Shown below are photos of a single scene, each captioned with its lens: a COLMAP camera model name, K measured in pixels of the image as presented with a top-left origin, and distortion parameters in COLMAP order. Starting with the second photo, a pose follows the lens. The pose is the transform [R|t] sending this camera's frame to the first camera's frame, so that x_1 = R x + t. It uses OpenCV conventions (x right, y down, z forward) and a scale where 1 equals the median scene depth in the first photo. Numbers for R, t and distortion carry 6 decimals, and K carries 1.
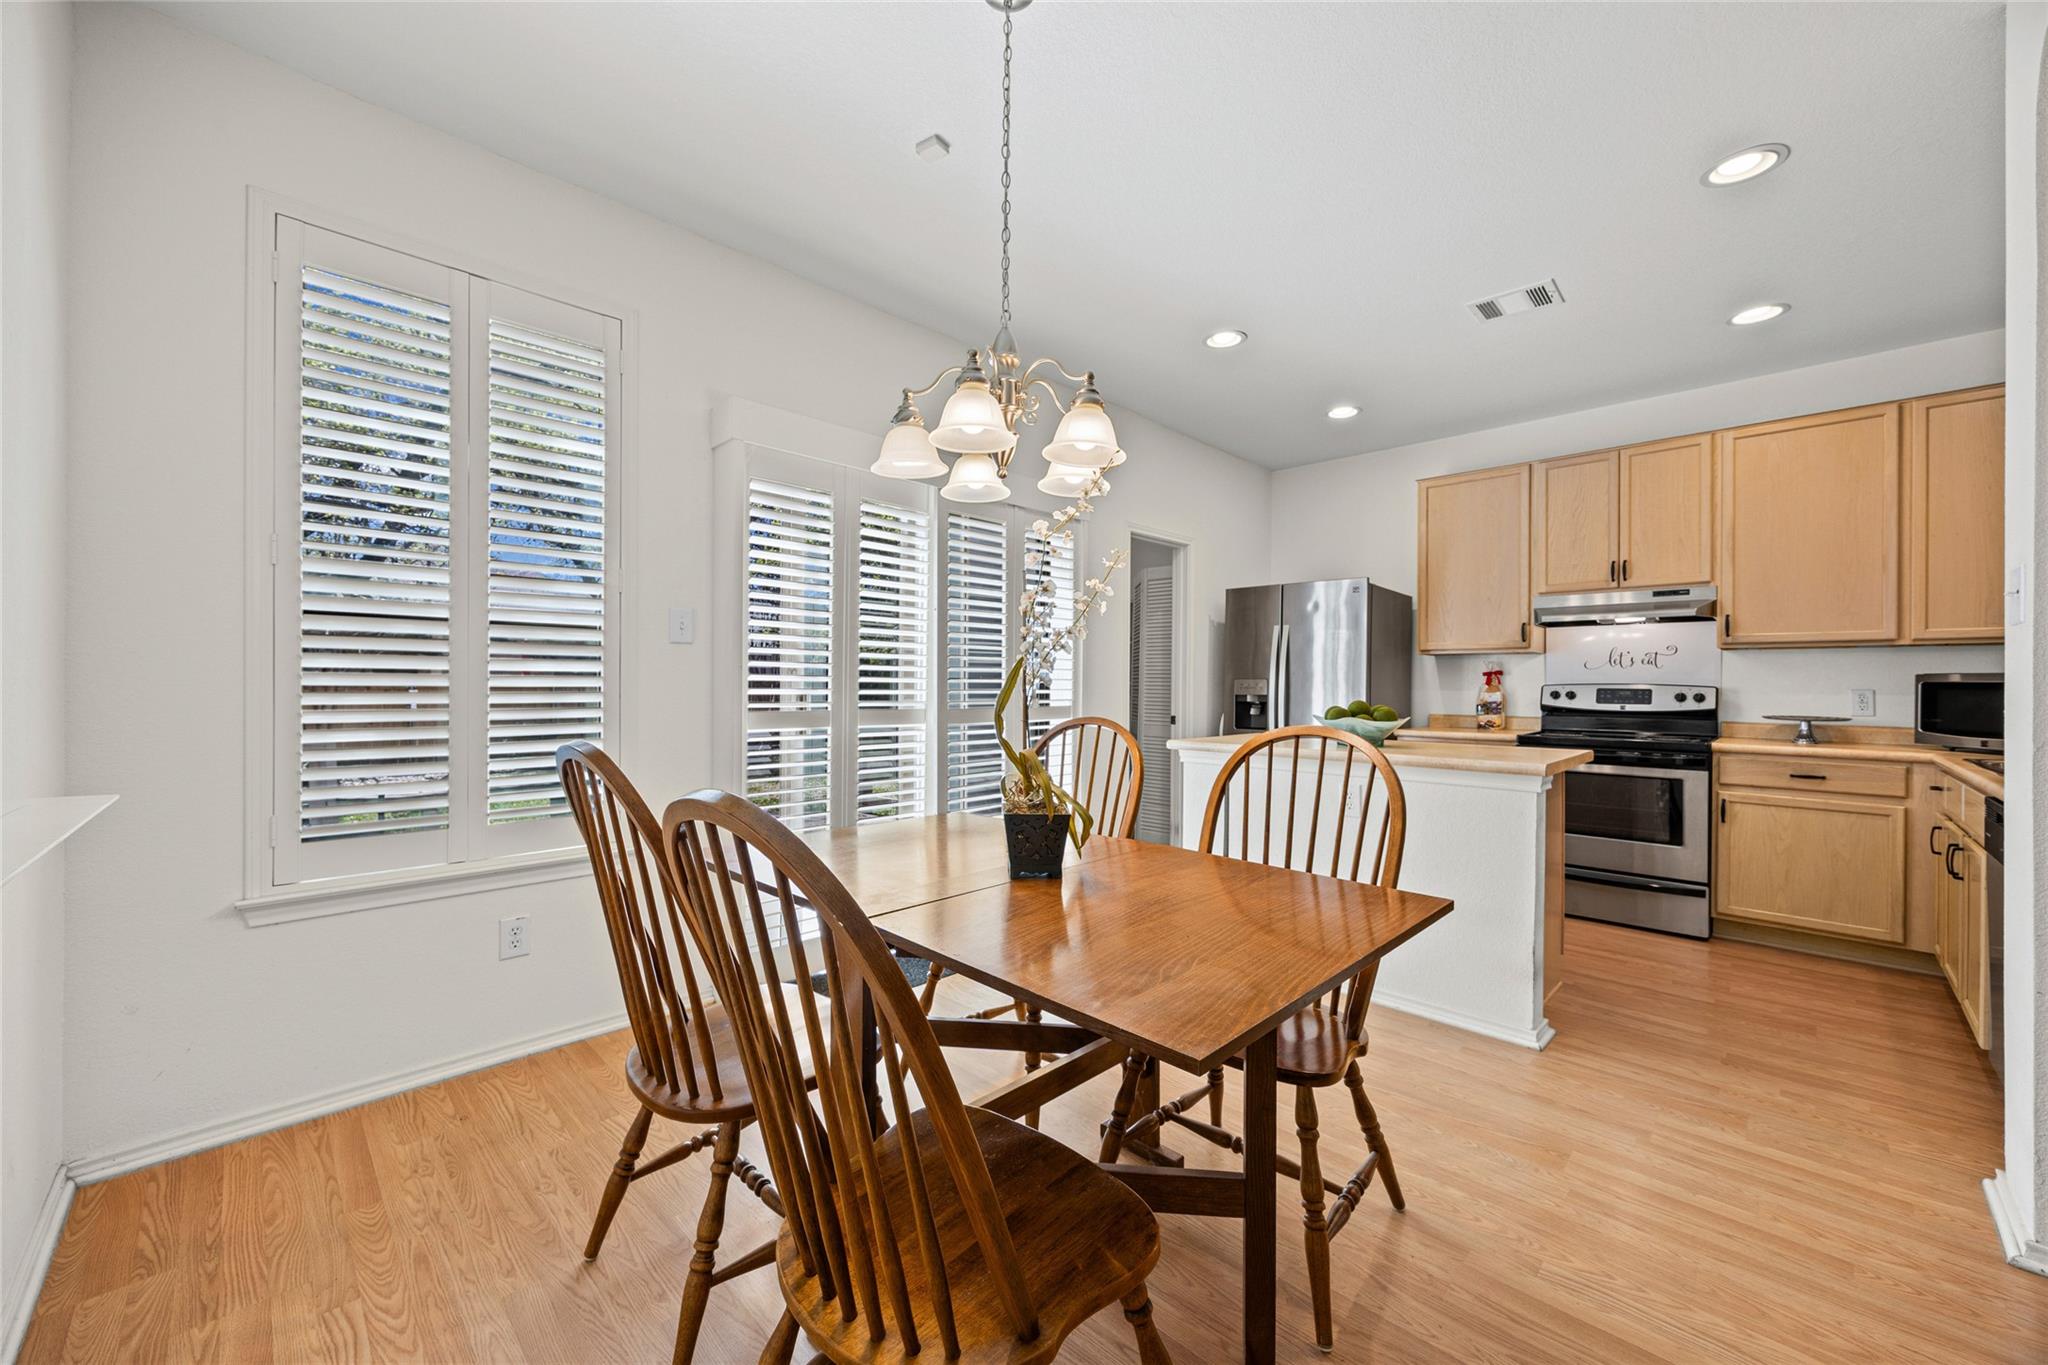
lens RADIAL K [[801.7, 0, 1024.0], [0, 801.7, 682.5], [0, 0, 1]] dist [-0.001093, -0.000090]
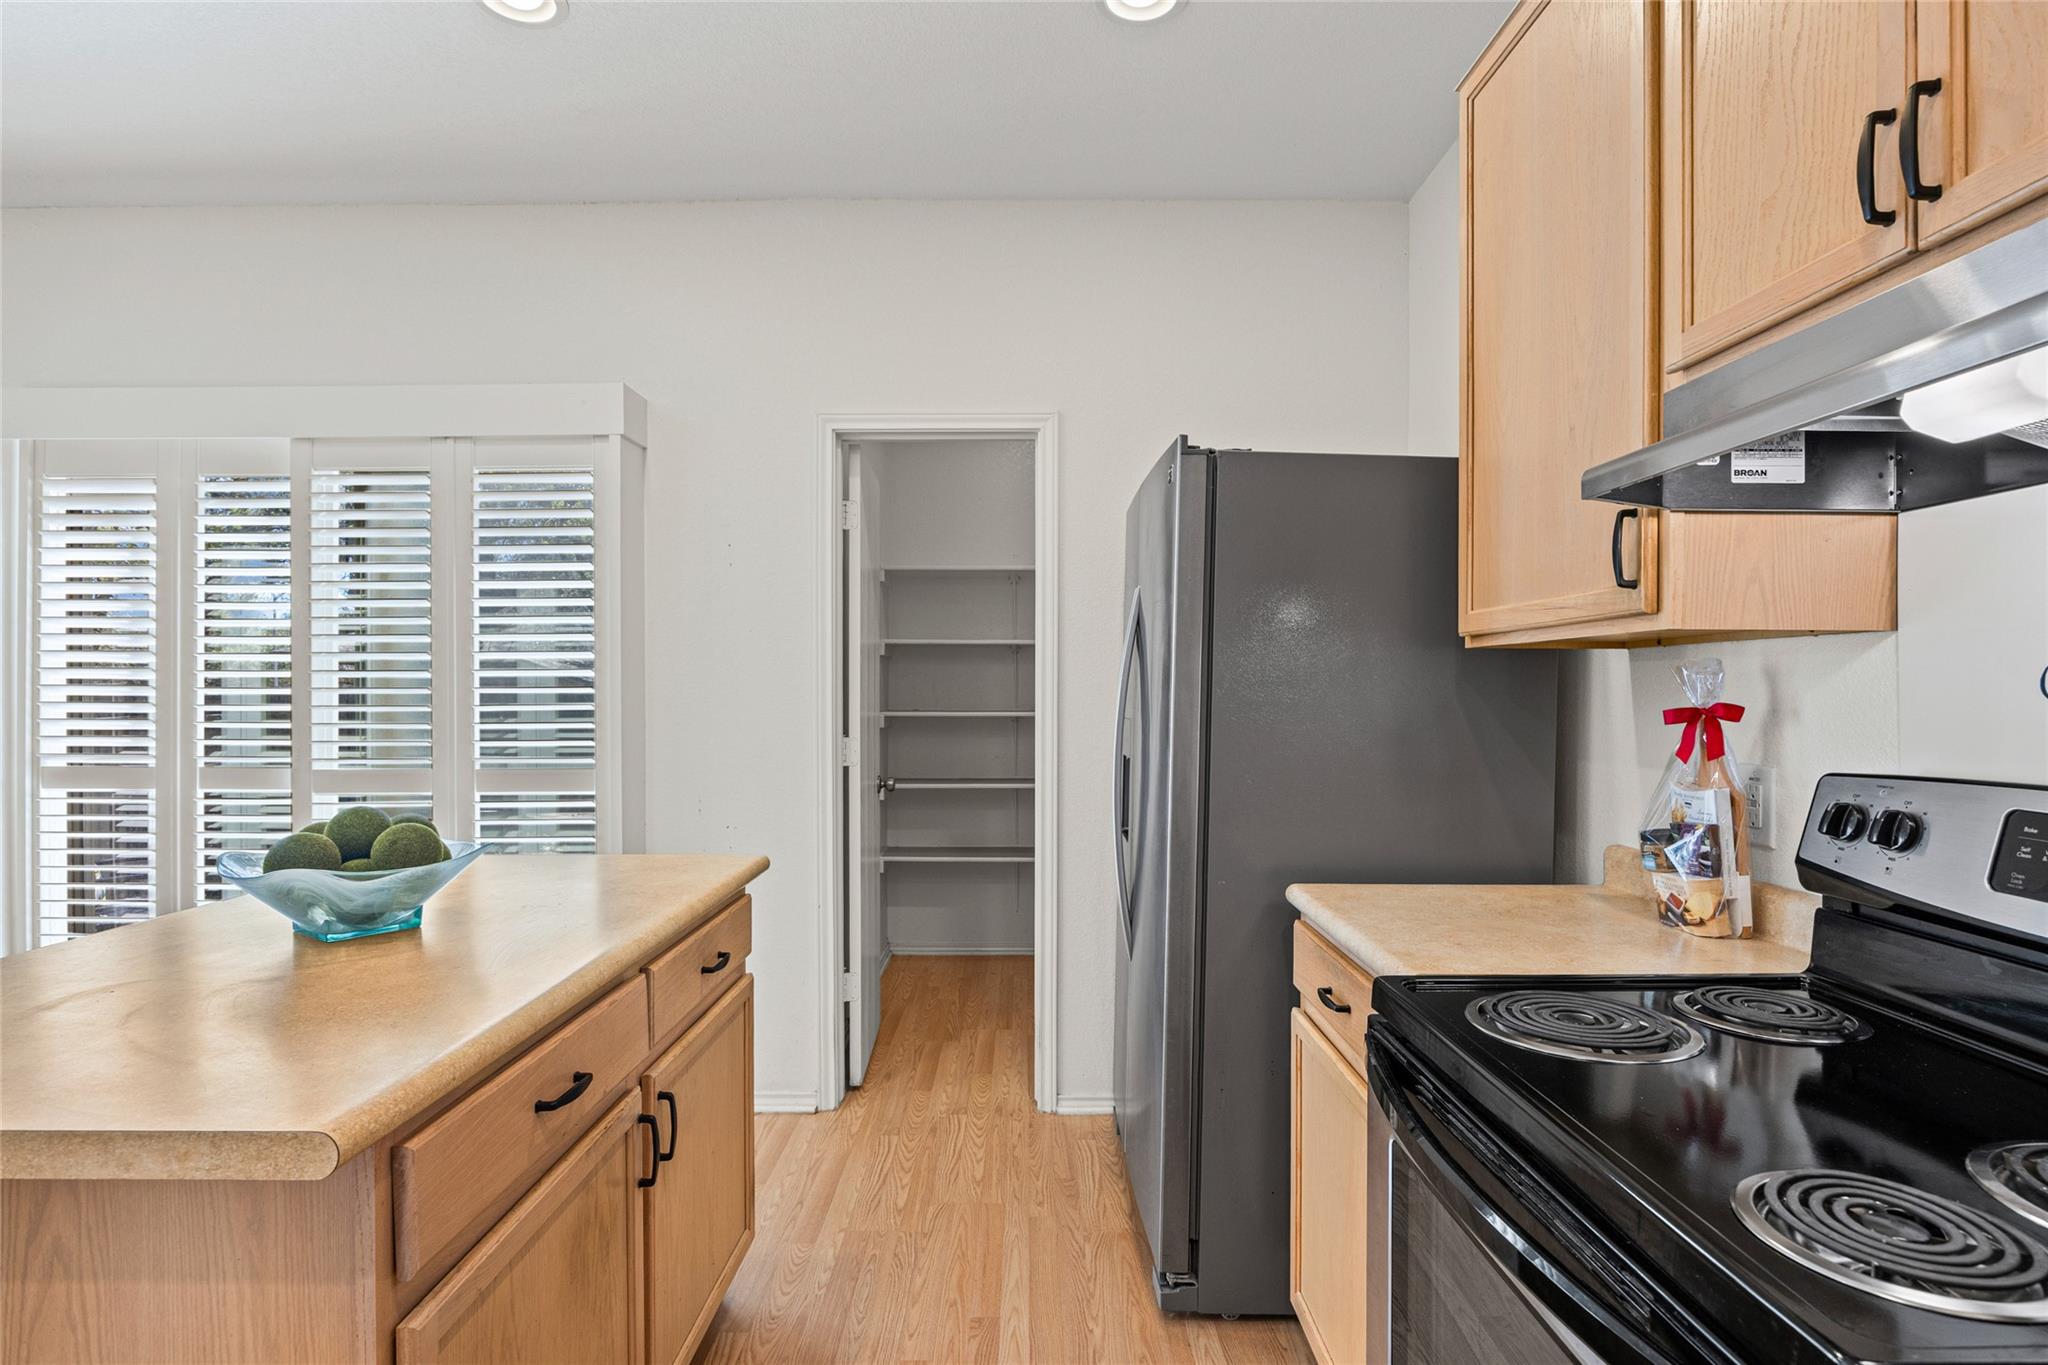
lens RADIAL K [[1029.2, 0, 1024.0], [0, 1029.2, 682.5], [0, 0, 1]] dist [0.001694, 0.000247]
pose [[0.701109, -0.006318, -0.713026, 0.753733], [0.003524, 0.999979, -0.005395, -0.023038], [0.713046, 0.001270, 0.701117, 0.691859]]
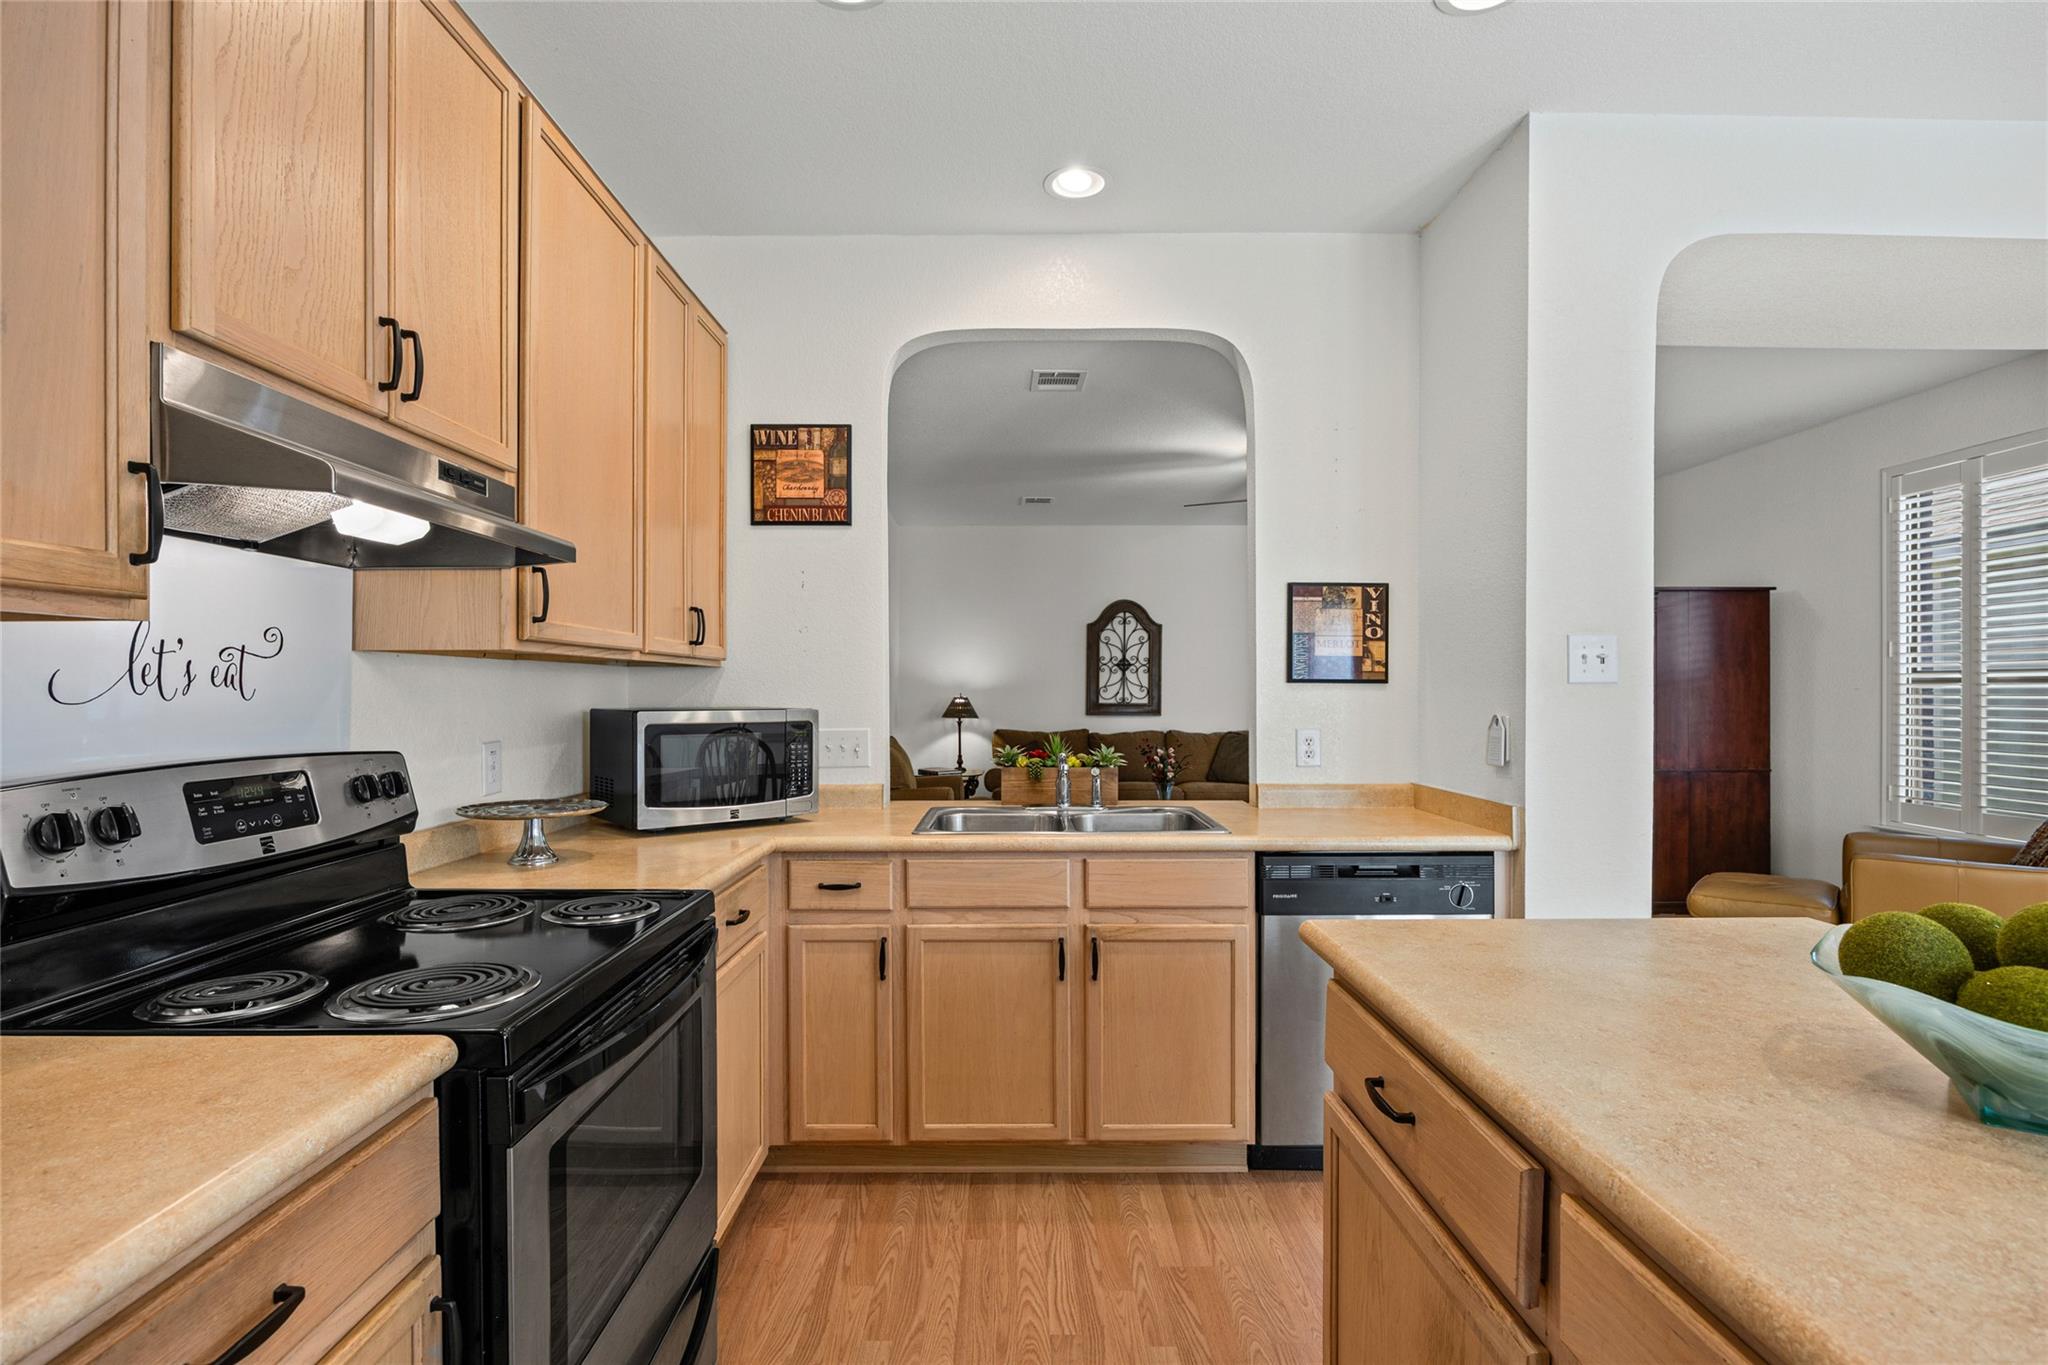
lens RADIAL K [[982.3, 0, 1024.0], [0, 982.3, 682.5], [0, 0, 1]] dist [0.001221, -0.000129]
pose [[-0.712189, -0.001942, 0.701985, 0.332924], [-0.005330, 0.999982, -0.002641, -0.025369], [-0.701967, -0.005622, -0.712187, 1.073831]]
